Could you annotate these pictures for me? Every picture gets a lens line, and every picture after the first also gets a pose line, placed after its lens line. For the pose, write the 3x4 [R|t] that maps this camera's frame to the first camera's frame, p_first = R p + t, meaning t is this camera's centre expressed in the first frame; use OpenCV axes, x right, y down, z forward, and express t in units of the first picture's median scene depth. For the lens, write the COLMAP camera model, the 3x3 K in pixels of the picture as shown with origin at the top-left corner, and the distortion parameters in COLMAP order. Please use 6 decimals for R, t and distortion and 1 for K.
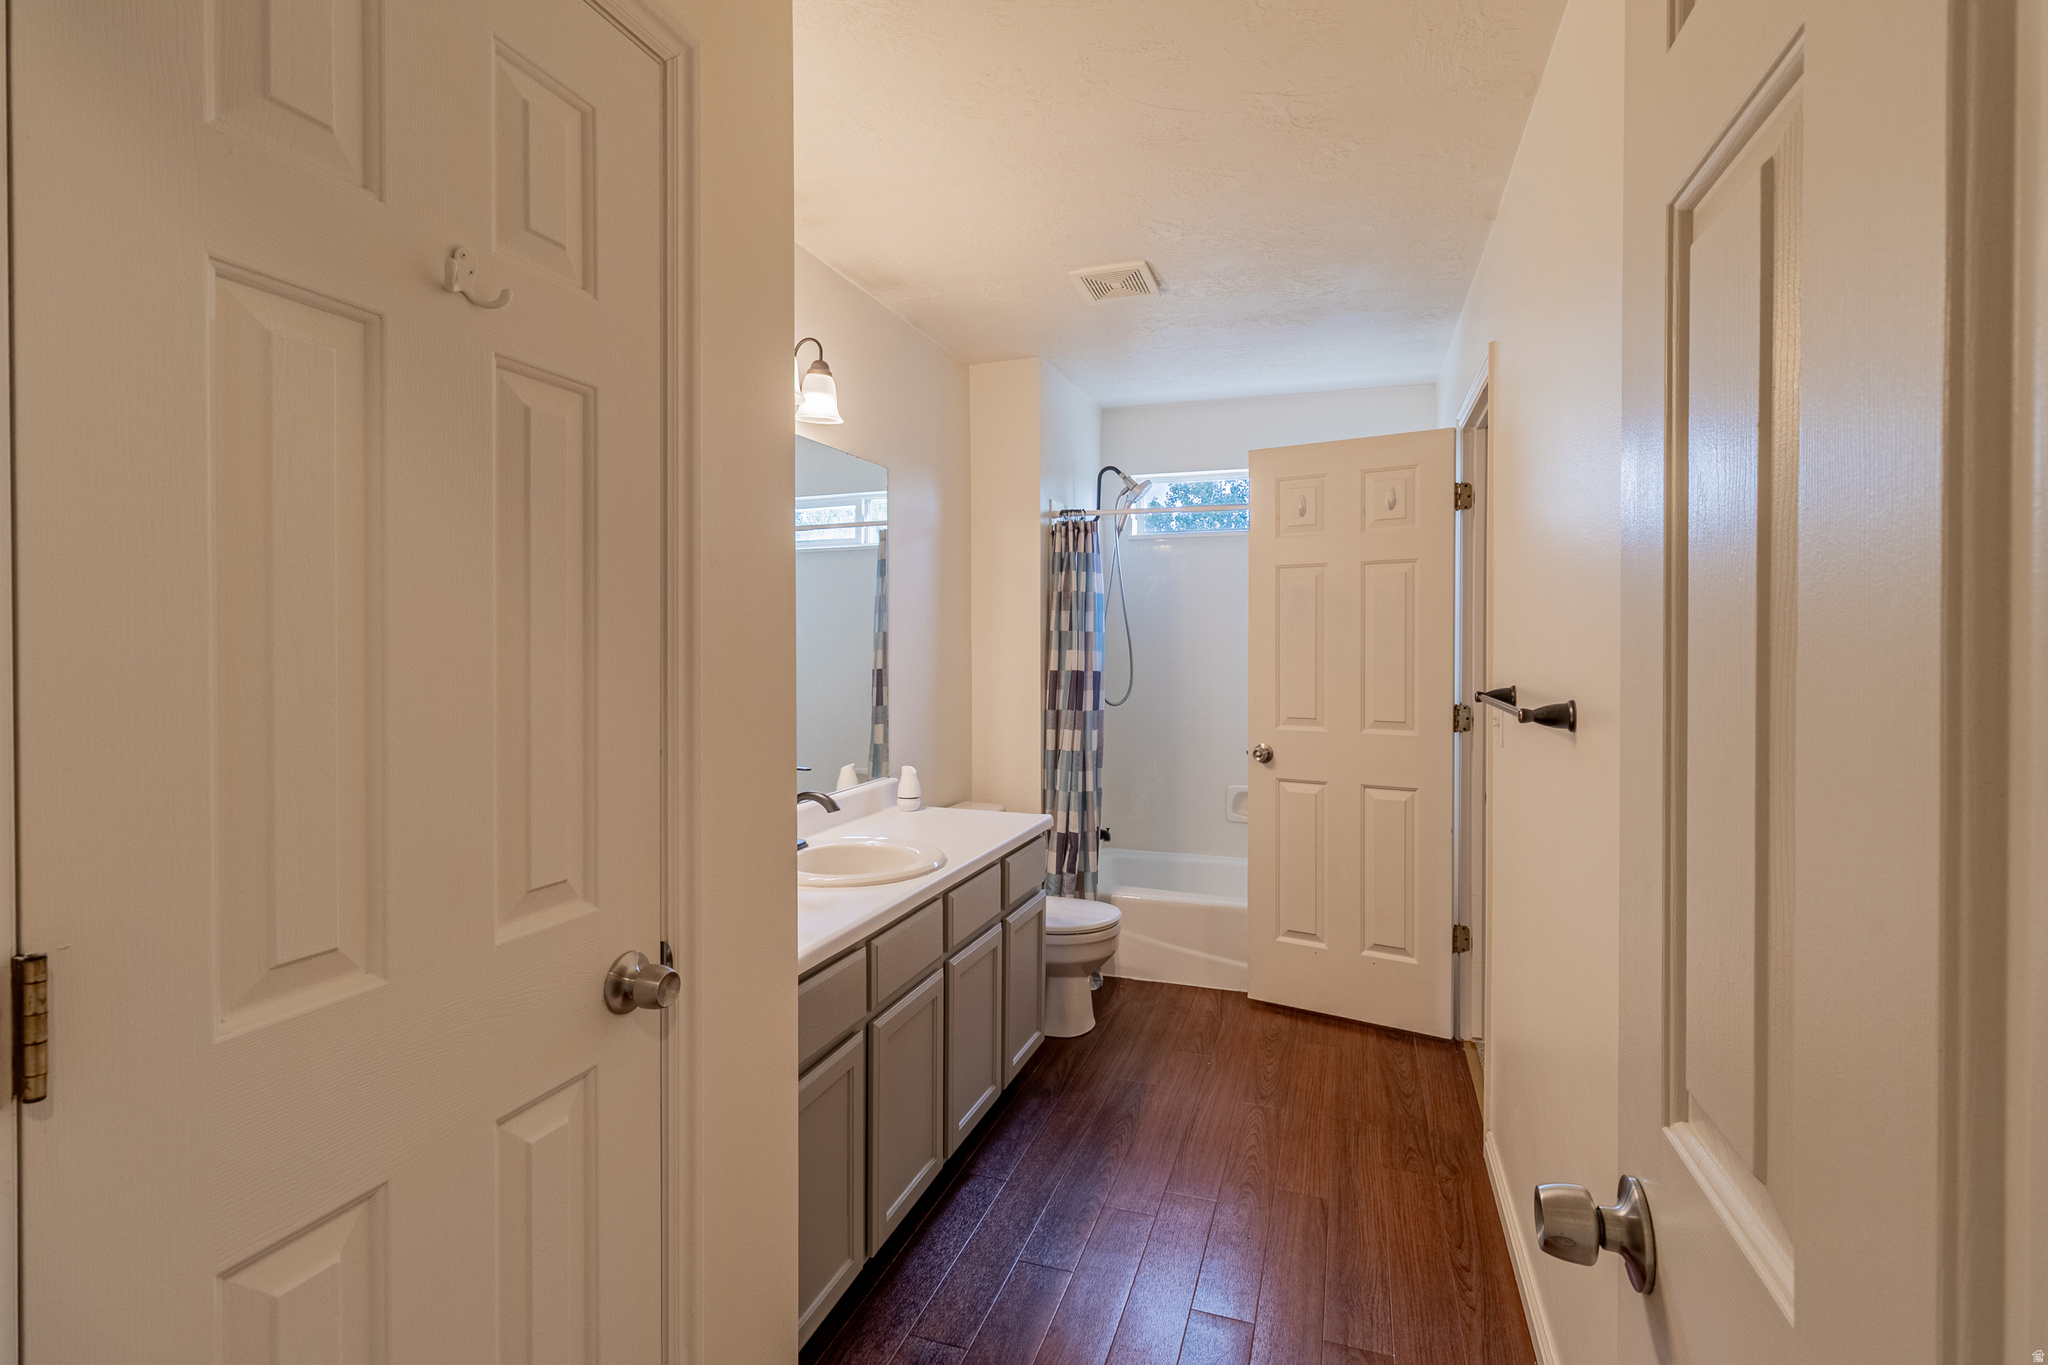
lens RADIAL K [[974.0, 0, 1024.3], [0, 974.0, 649.6], [0, 0, 1]] dist [-0.001503, -0.000611]
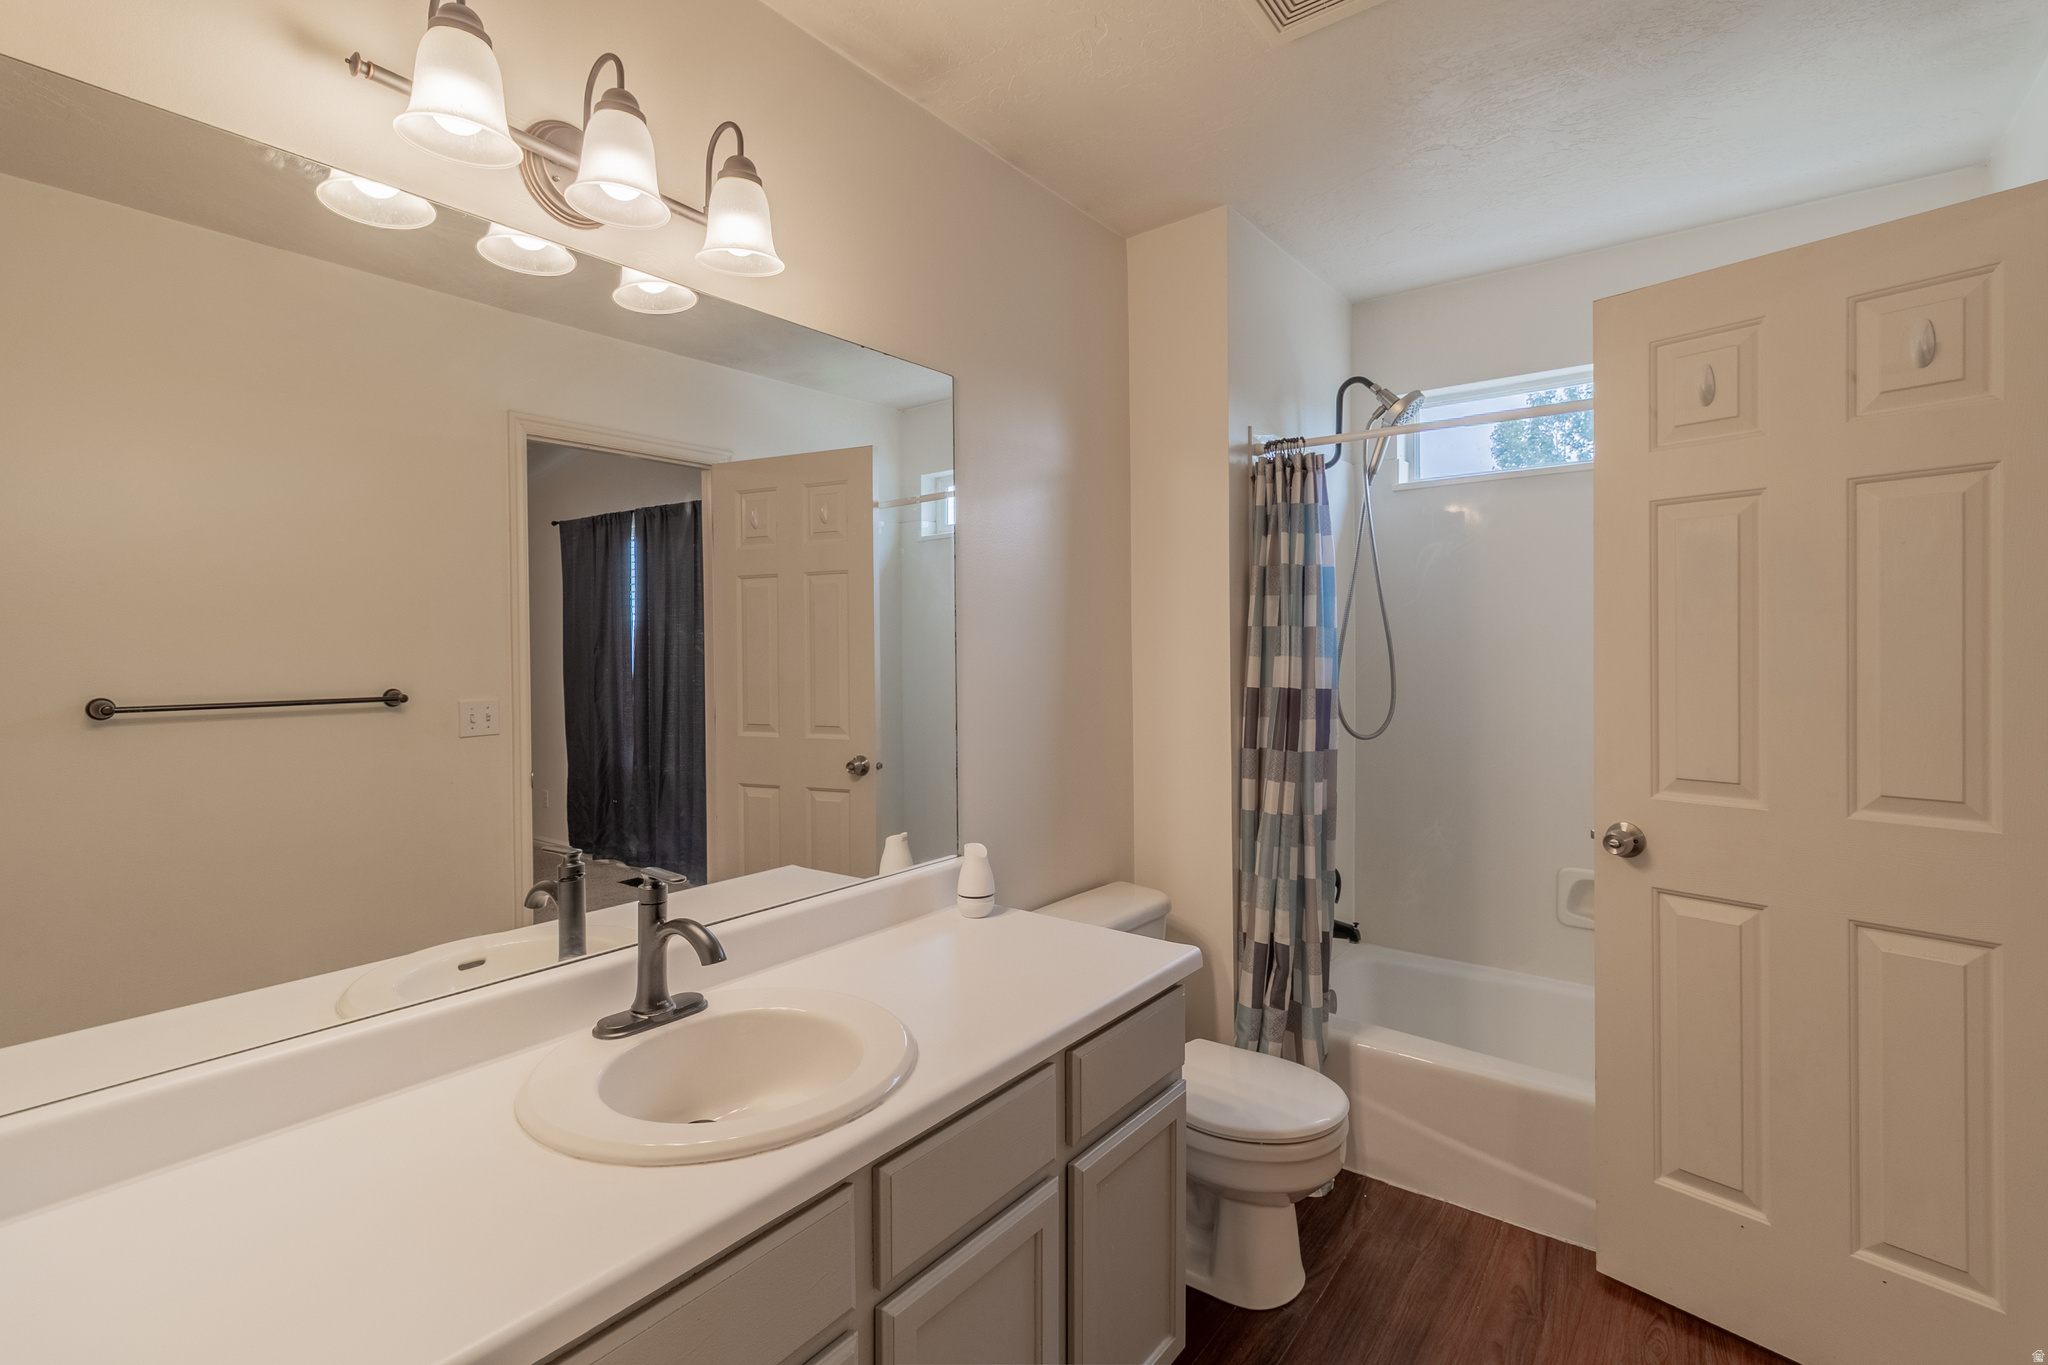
lens RADIAL K [[955.0, 0, 1023.4], [0, 955.0, 655.4], [0, 0, 1]] dist [0.004747, -0.000221]
pose [[0.949963, -0.005244, -0.312320, 0.084504], [0.006199, 0.999979, 0.002064, -0.002300], [0.312302, -0.003897, 0.949975, 0.350788]]
